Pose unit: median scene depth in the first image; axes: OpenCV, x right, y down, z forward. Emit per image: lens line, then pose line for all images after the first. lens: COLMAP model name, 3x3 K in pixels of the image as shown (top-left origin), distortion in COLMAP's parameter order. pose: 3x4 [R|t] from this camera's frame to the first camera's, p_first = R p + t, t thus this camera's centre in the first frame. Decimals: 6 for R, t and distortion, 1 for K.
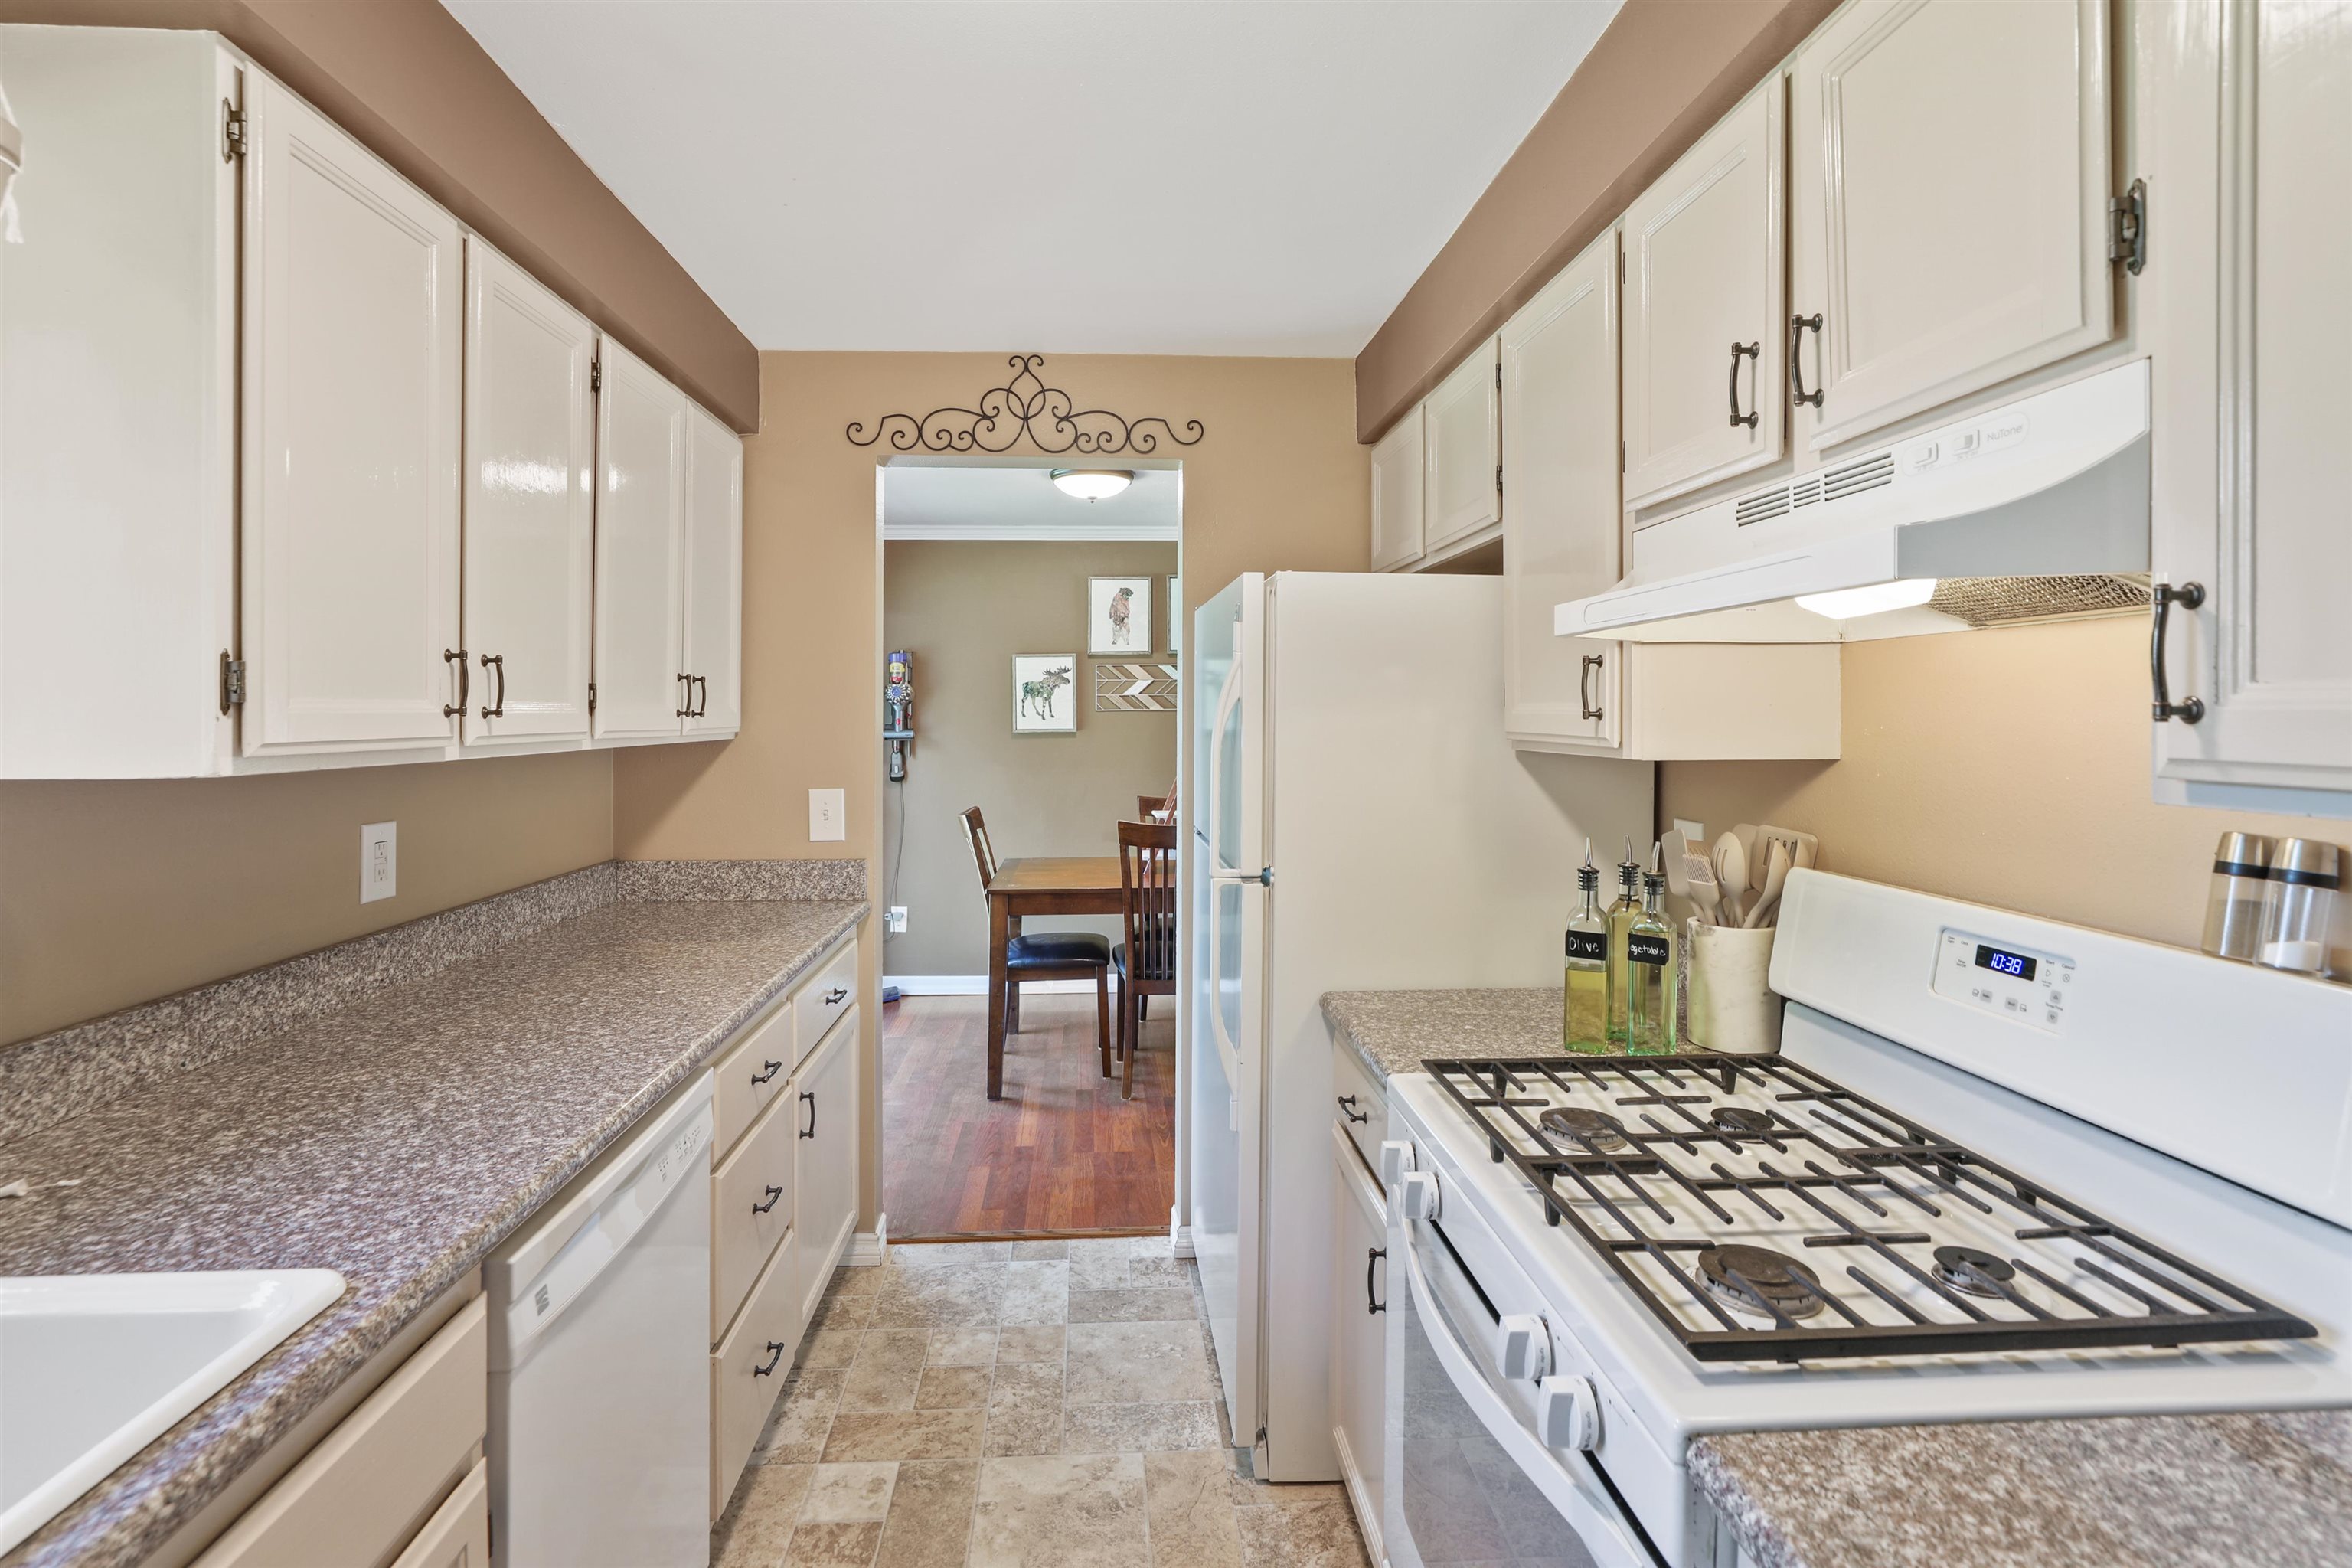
lens RADIAL K [[1121.6, 0, 1168.0], [0, 1121.6, 713.5], [0, 0, 1]] dist [-0.002355, 0.000289]
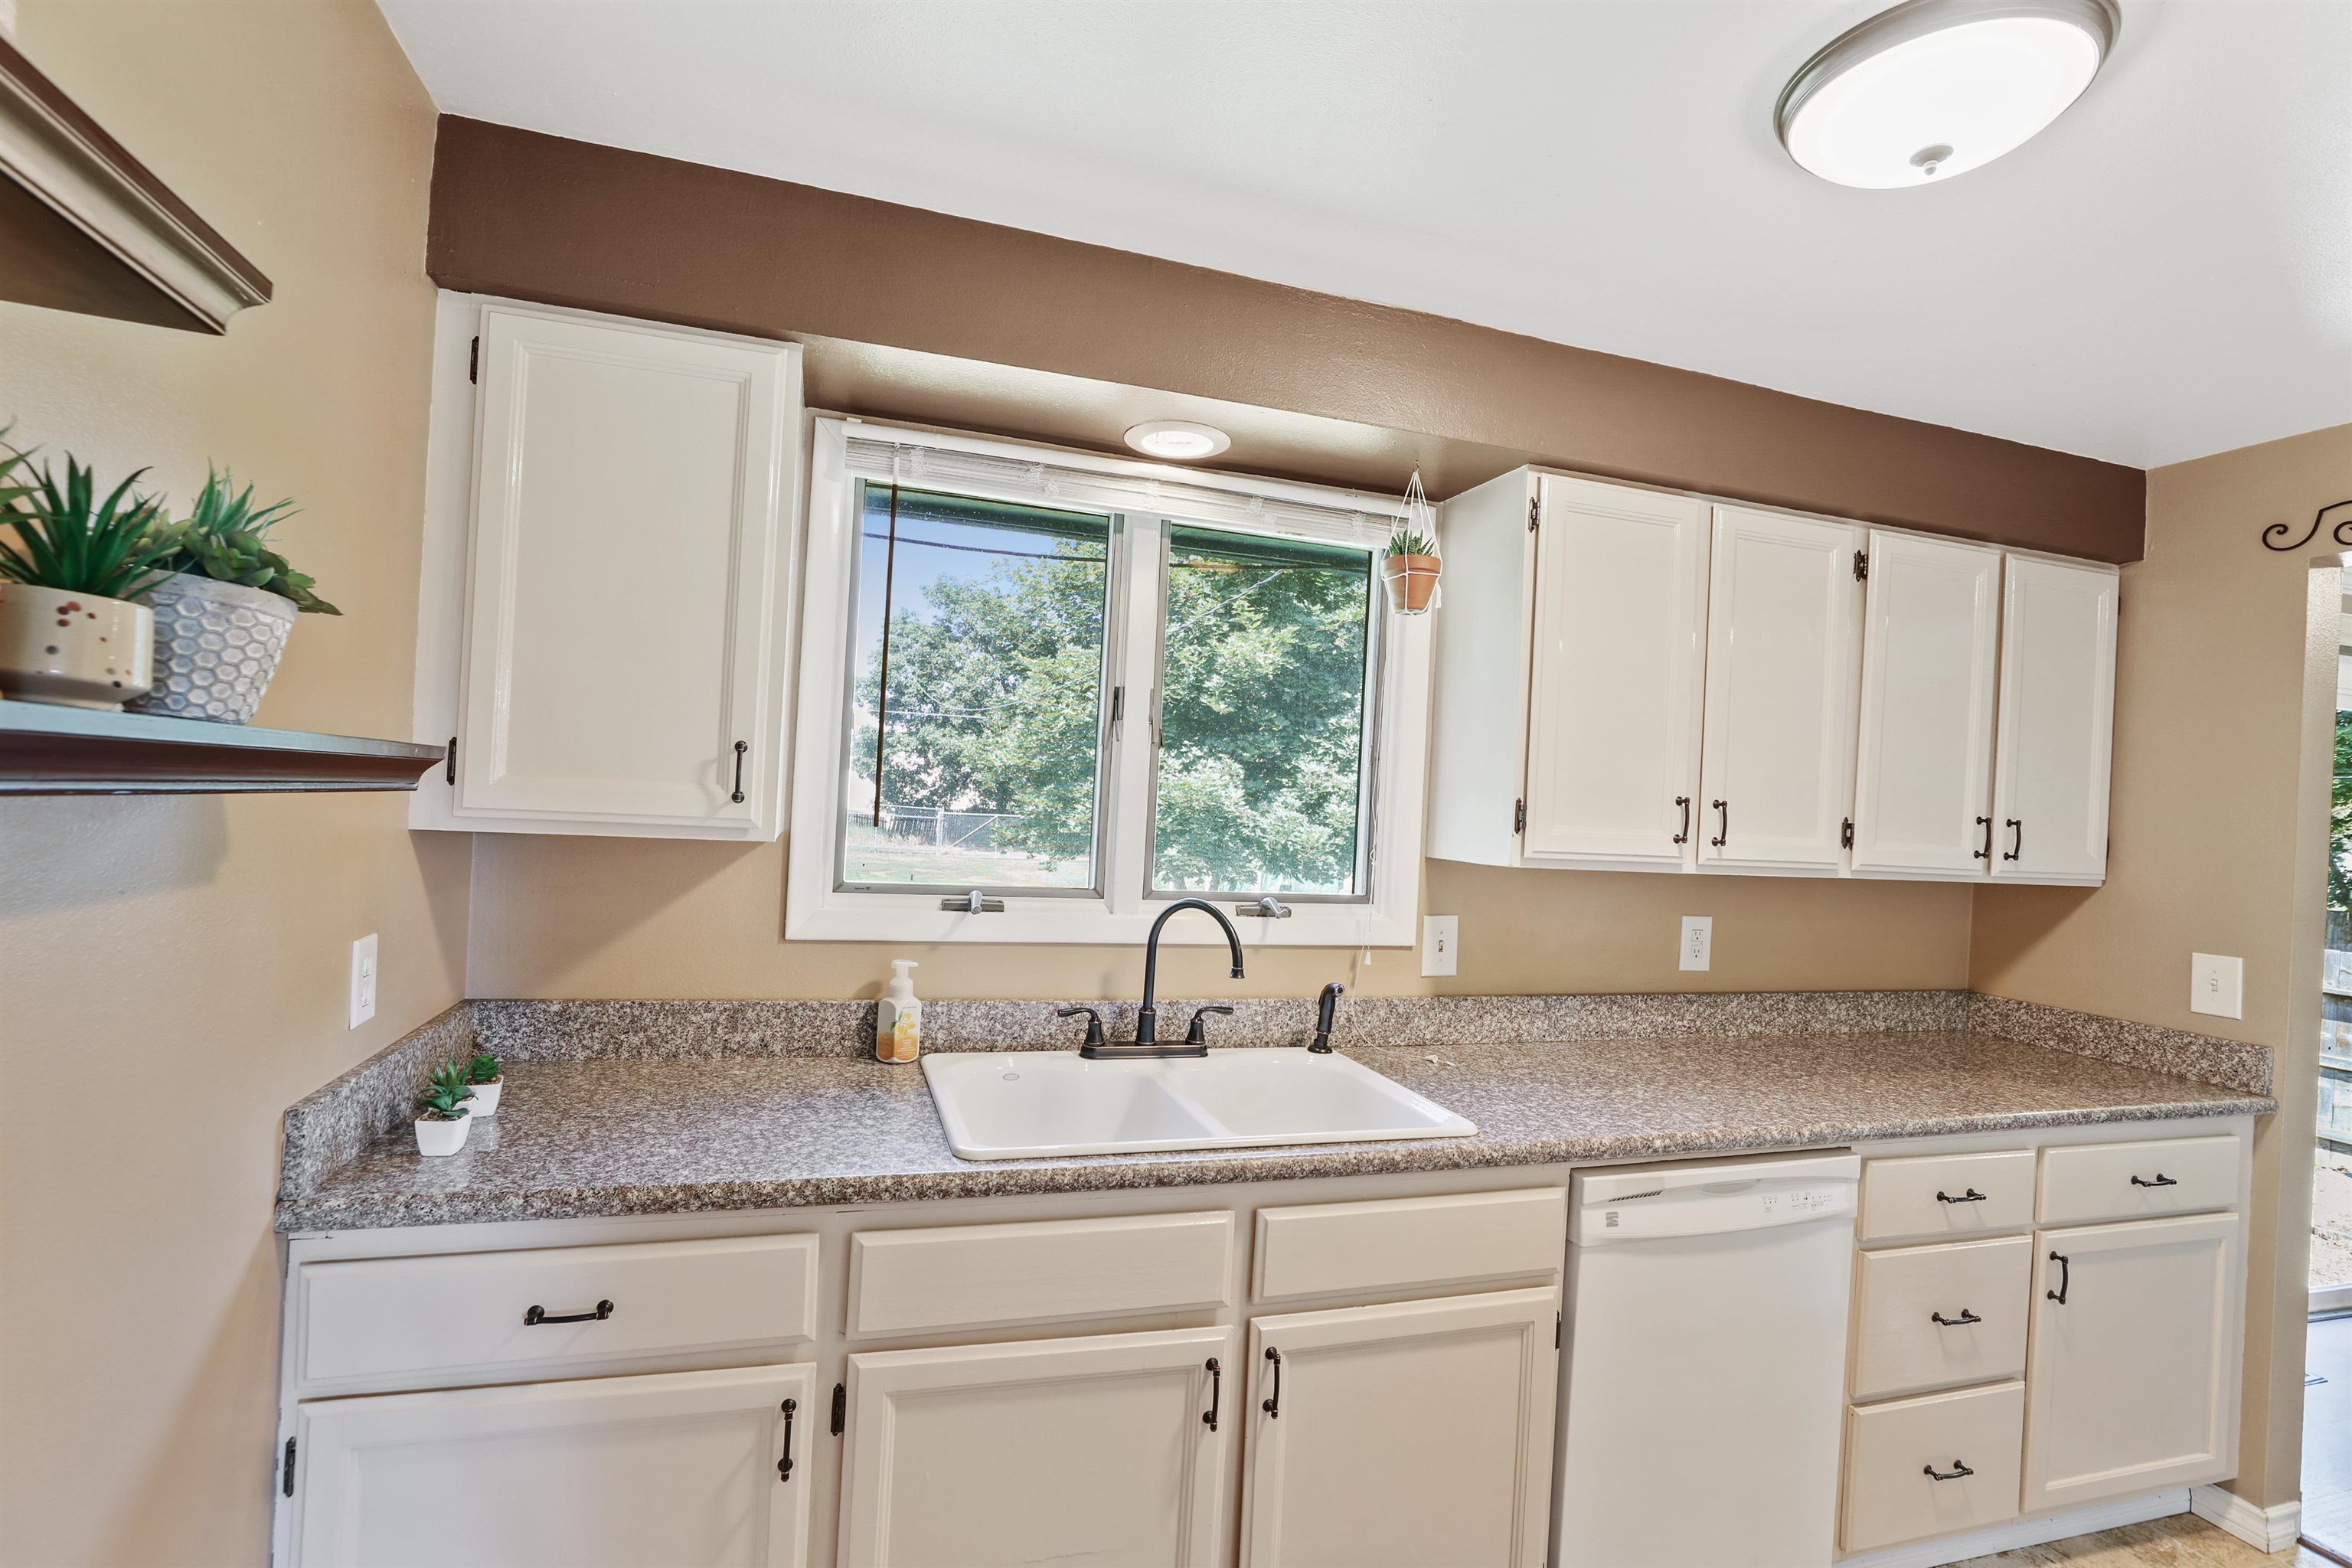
lens RADIAL K [[1070.0, 0, 1134.2], [0, 1070.0, 793.1], [0, 0, 1]] dist [-0.000051, 0.000141]
pose [[0.242187, 0.011935, -0.970156, 0.481010], [-0.052654, 0.998612, -0.000859, -0.020771], [0.968800, 0.051291, 0.242479, -0.021795]]
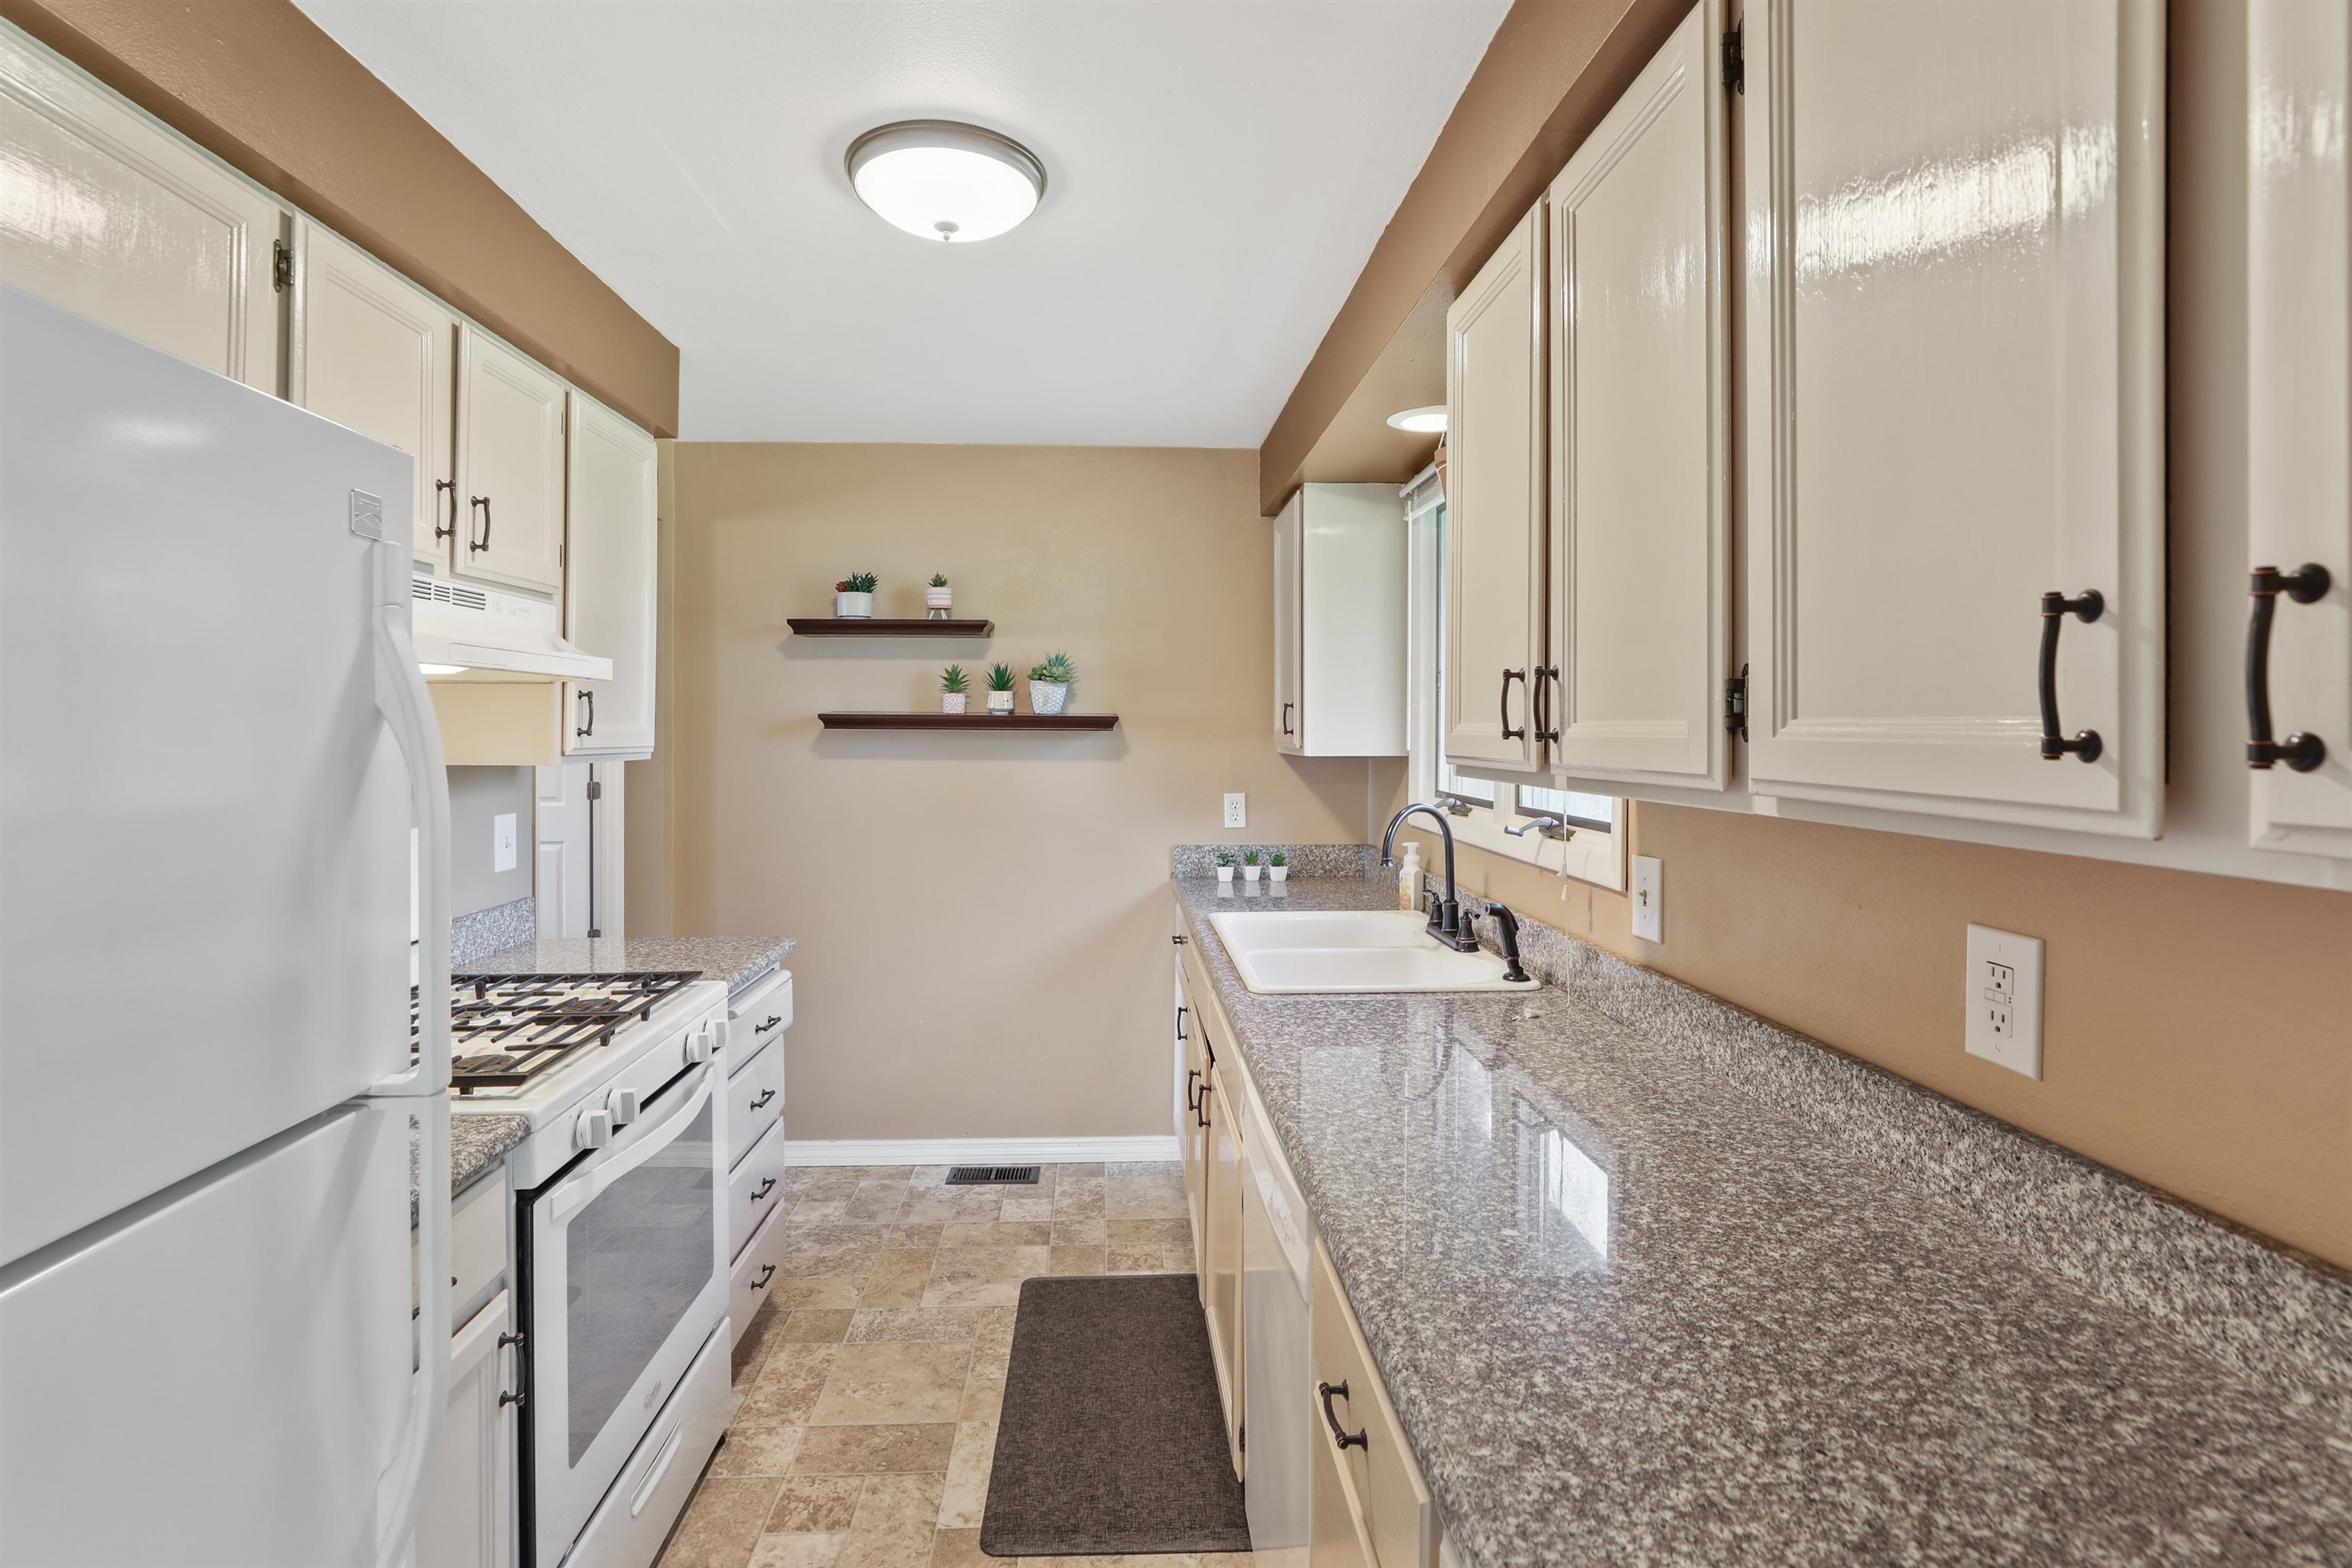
lens RADIAL K [[1121.6, 0, 1168.0], [0, 1121.6, 713.5], [0, 0, 1]] dist [-0.002355, 0.000289]
pose [[-0.999999, -0.000925, -0.001025, -0.314795], [-0.000917, 0.999966, -0.008218, -0.008774], [0.001033, -0.008217, -0.999966, 1.766481]]
